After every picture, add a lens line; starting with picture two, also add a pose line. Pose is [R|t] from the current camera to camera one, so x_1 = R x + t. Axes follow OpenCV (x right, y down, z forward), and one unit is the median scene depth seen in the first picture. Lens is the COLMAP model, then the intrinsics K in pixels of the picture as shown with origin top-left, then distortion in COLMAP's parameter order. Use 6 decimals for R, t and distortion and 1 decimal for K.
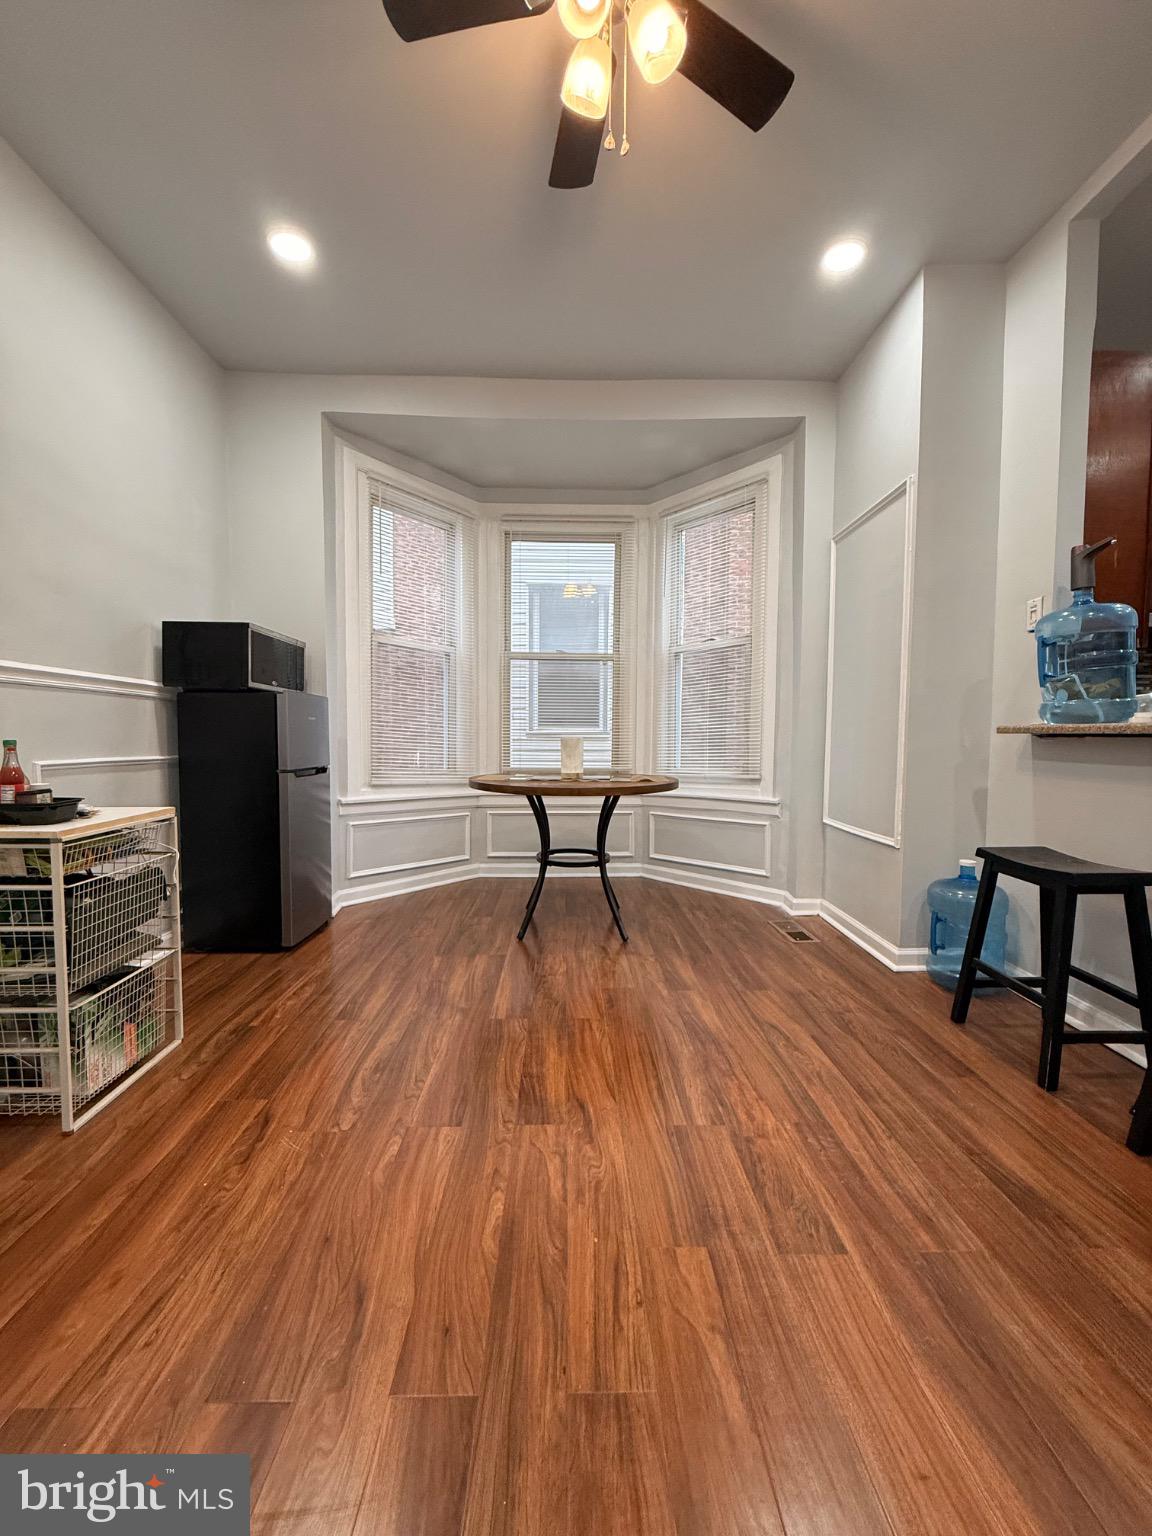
lens RADIAL K [[611.5, 0, 578.2], [0, 611.5, 766.4], [0, 0, 1]] dist [0.003337, -0.001014]
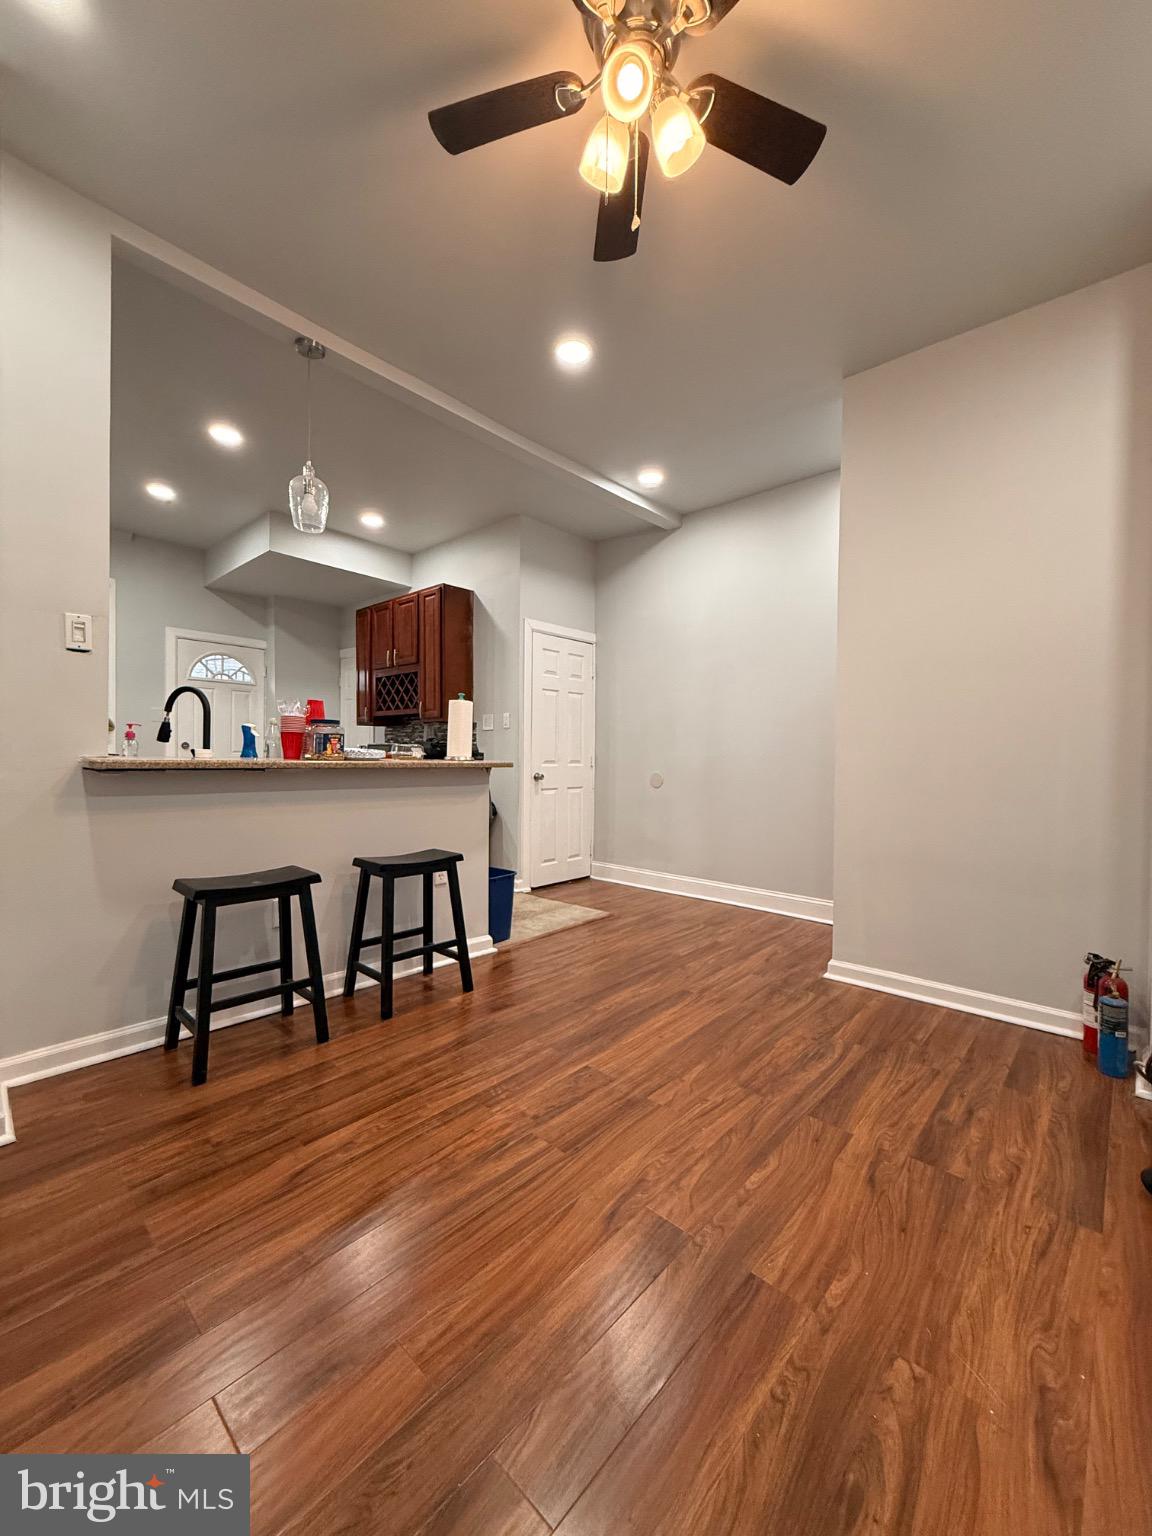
lens RADIAL K [[611.5, 0, 578.1], [0, 611.5, 764.7], [0, 0, 1]] dist [0.003337, -0.001014]
pose [[-0.724897, -0.027265, 0.688318, -0.607607], [0.016354, 0.998254, 0.056765, -0.152917], [-0.688663, 0.052406, -0.723185, 1.825089]]
